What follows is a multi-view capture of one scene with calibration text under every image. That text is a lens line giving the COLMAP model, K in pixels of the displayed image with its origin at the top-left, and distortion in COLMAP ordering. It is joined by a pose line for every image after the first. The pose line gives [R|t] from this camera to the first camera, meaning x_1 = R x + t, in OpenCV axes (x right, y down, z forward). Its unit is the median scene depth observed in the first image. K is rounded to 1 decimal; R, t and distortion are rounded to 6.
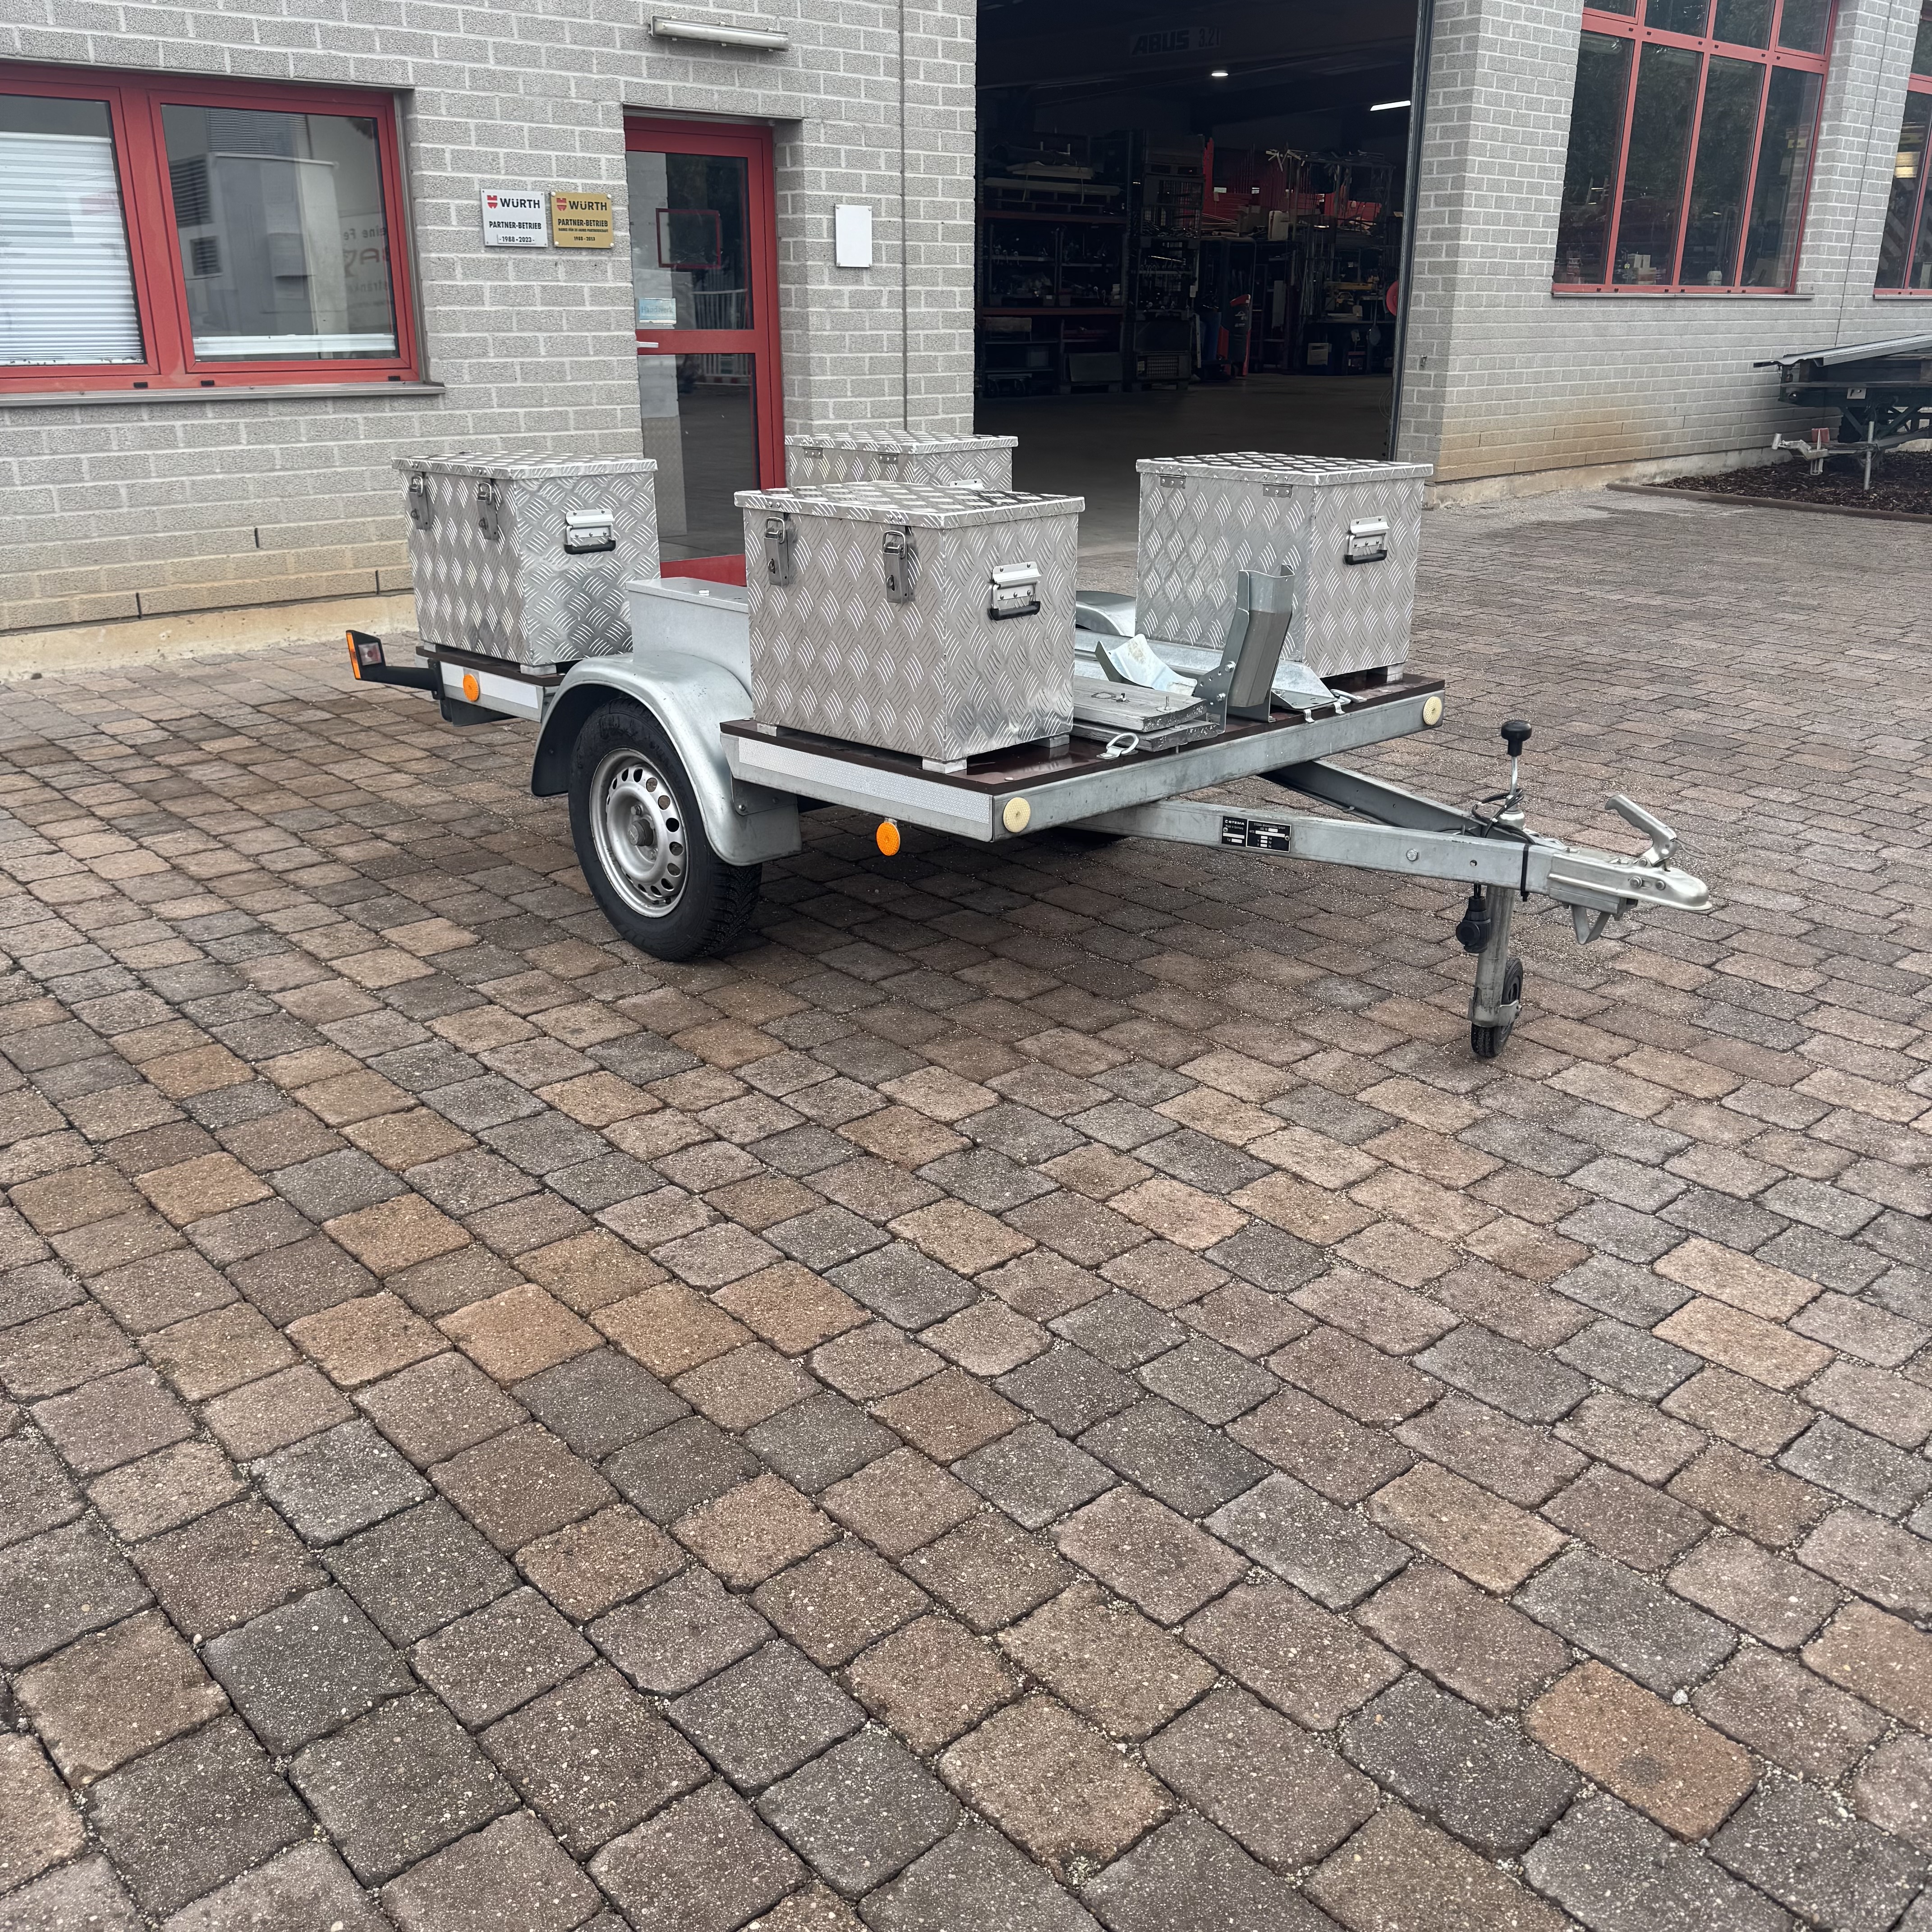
lens RADIAL K [[1819.0, 0, 969.6], [0, 1819.0, 971.0], [0, 0, 1]] dist [0.005635, 0.000000]
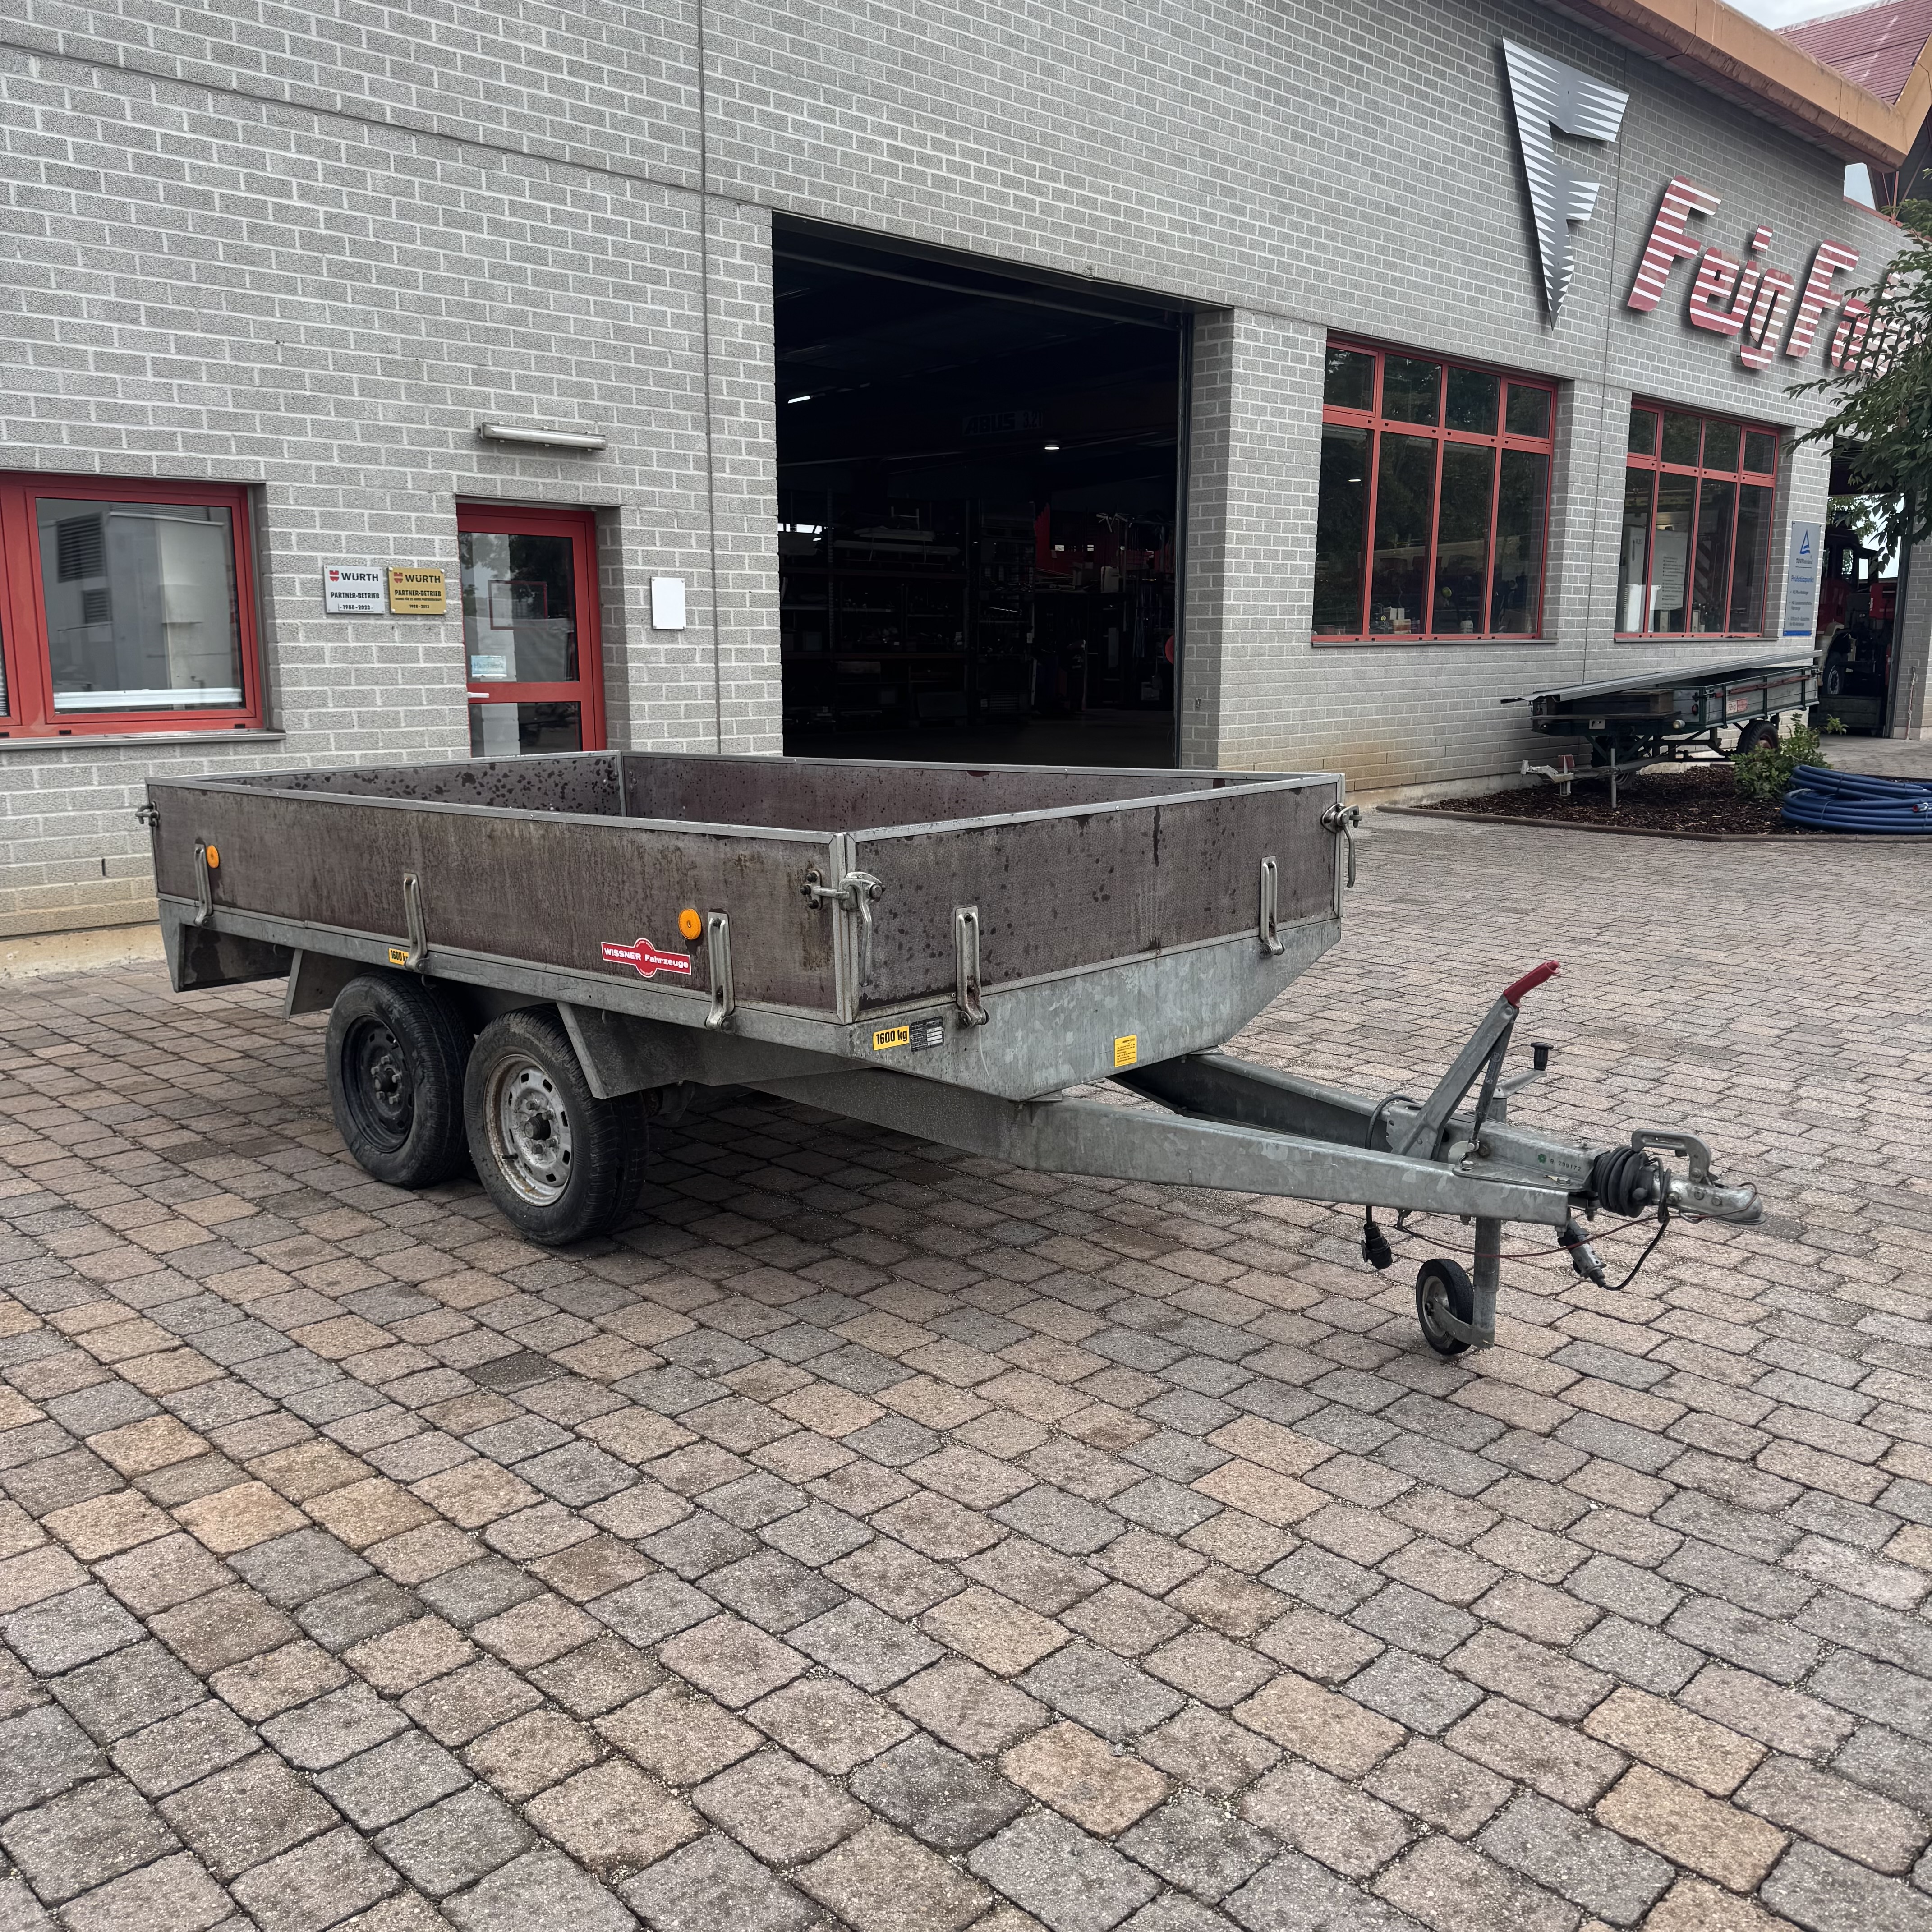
lens RADIAL K [[1819.0, 0, 962.8], [0, 1819.0, 971.4], [0, 0, 1]] dist [0.005635, 0.000000]
pose [[0.998140, -0.015186, 0.059033, 0.057850], [0.025035, 0.985151, -0.169857, 0.022580], [-0.055577, 0.171019, 0.983699, -0.093951]]
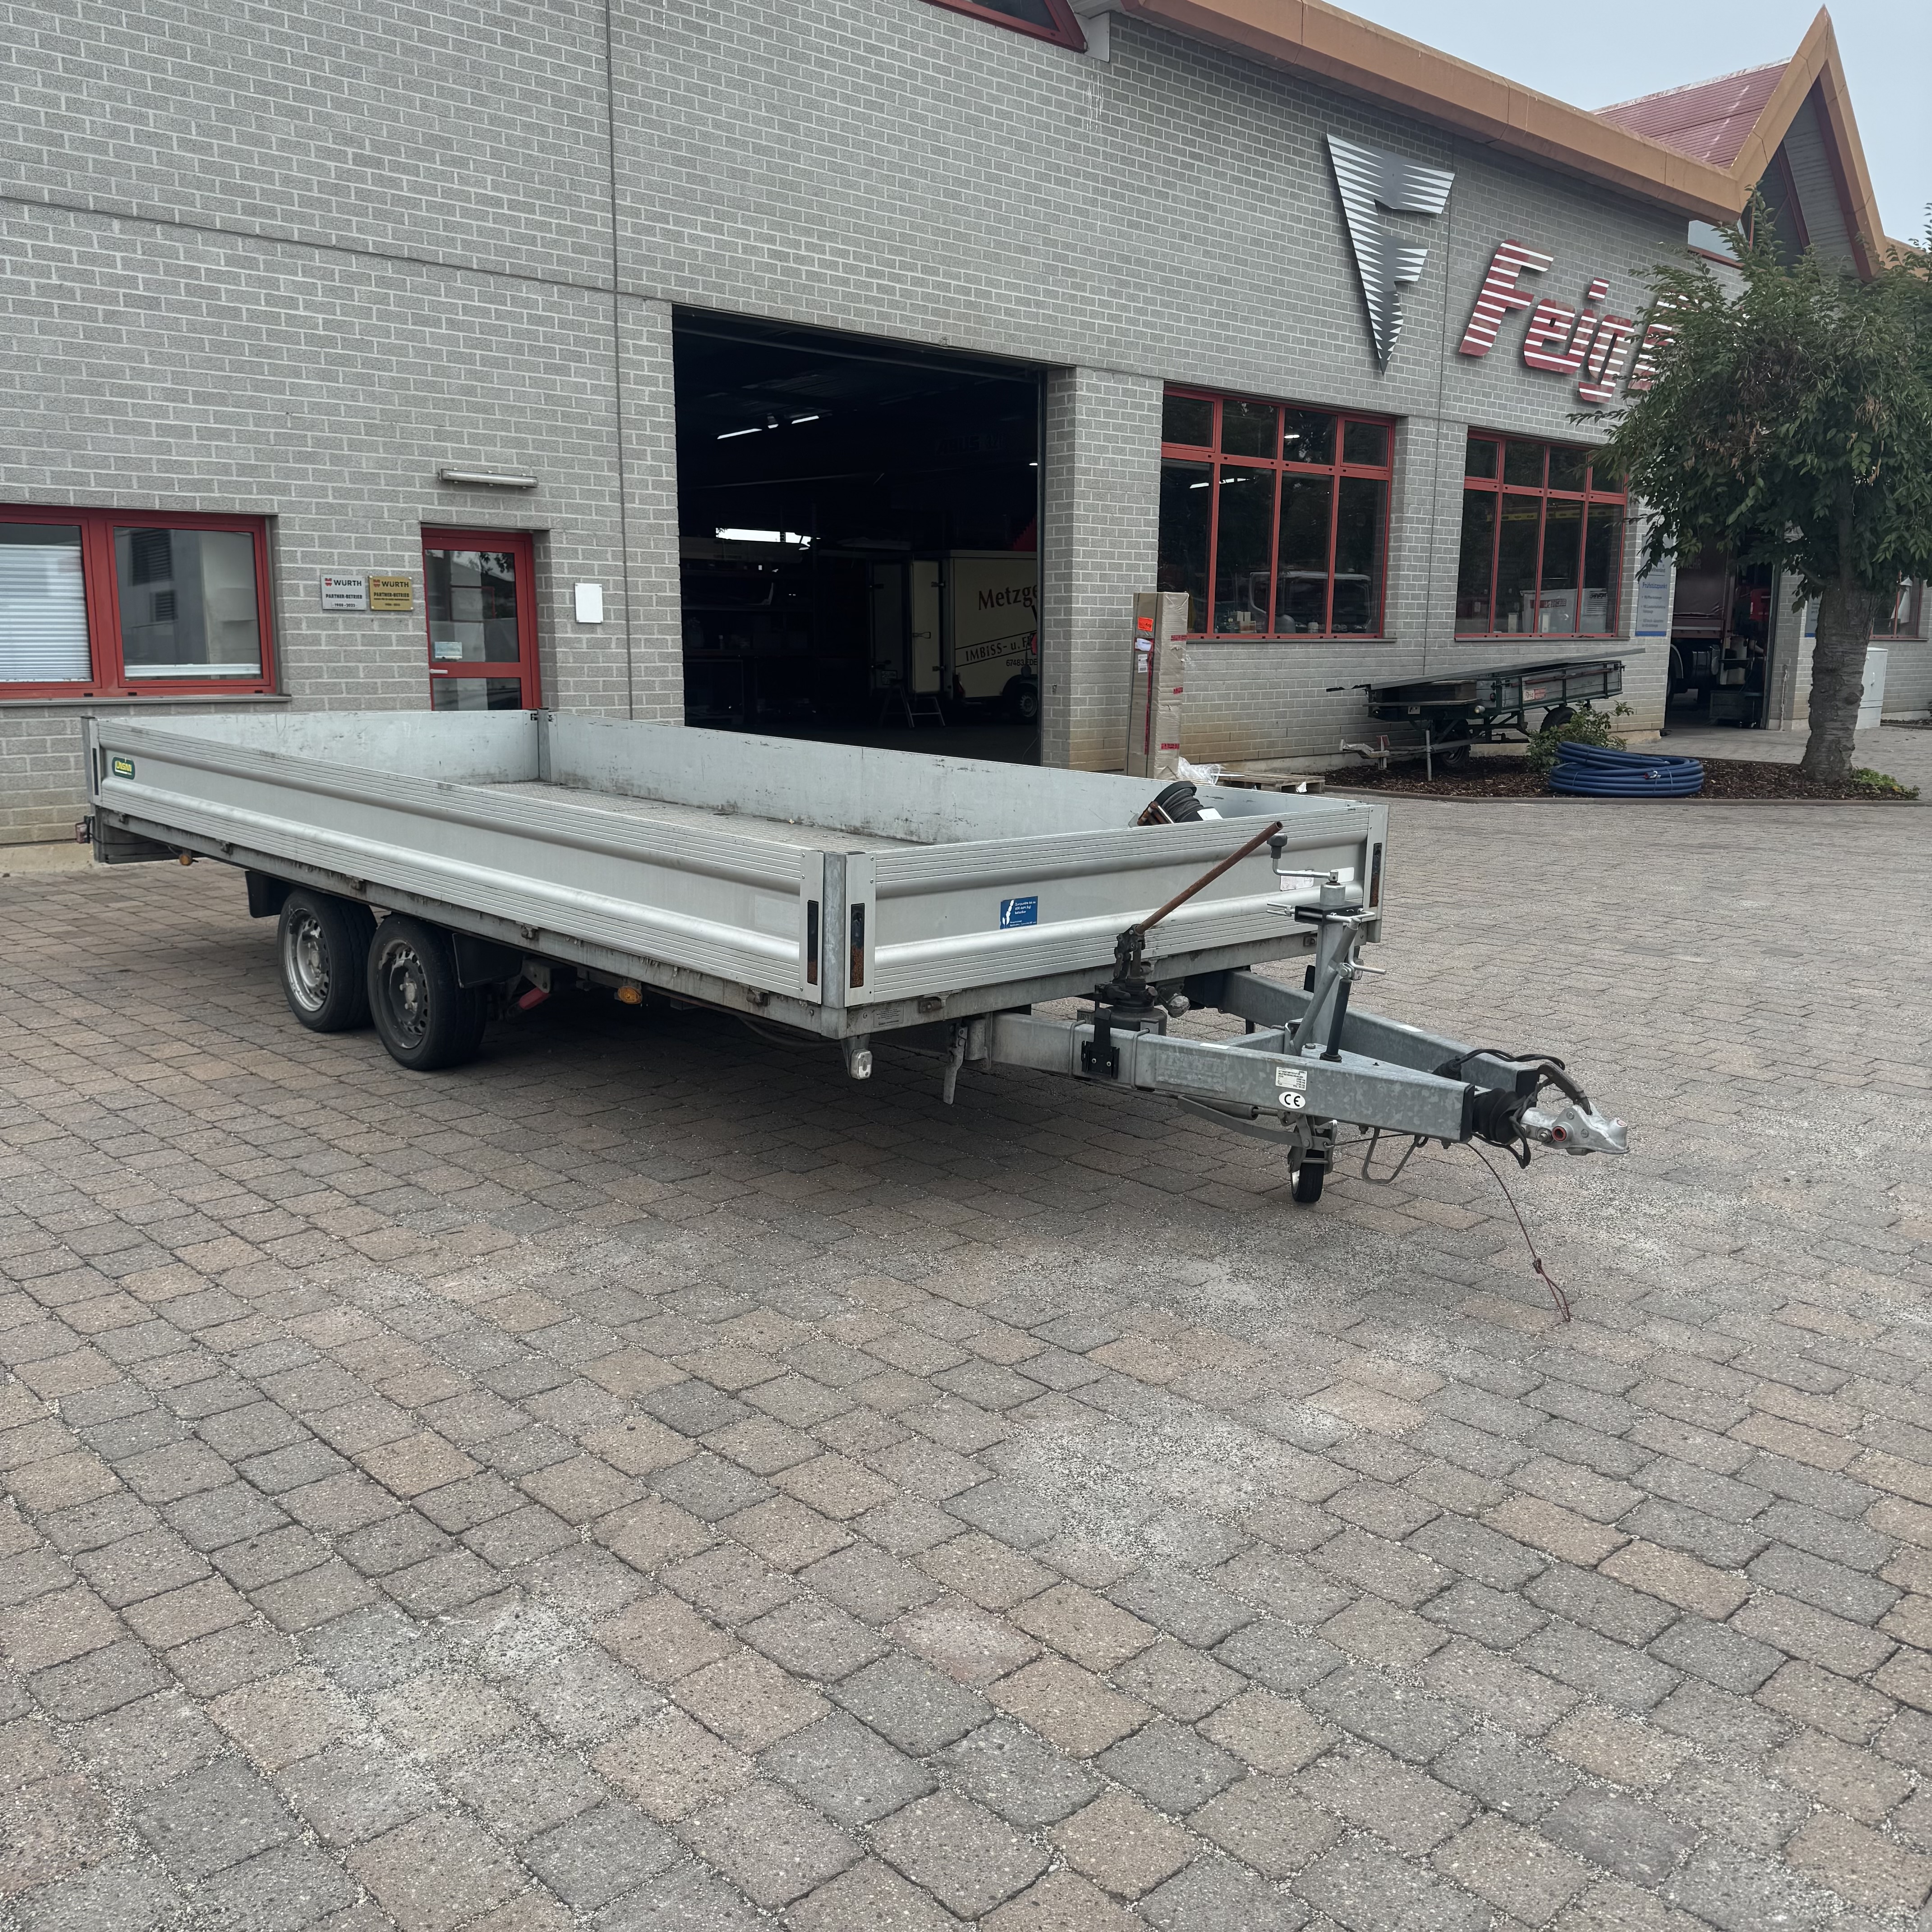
lens RADIAL K [[1819.0, 0, 965.4], [0, 1819.0, 963.6], [0, 0, 1]] dist [0.005635, 0.000000]
pose [[0.999544, -0.006982, 0.029363, 0.230635], [0.012074, 0.984135, -0.177011, 0.176472], [-0.027662, 0.177285, 0.983771, -0.477704]]
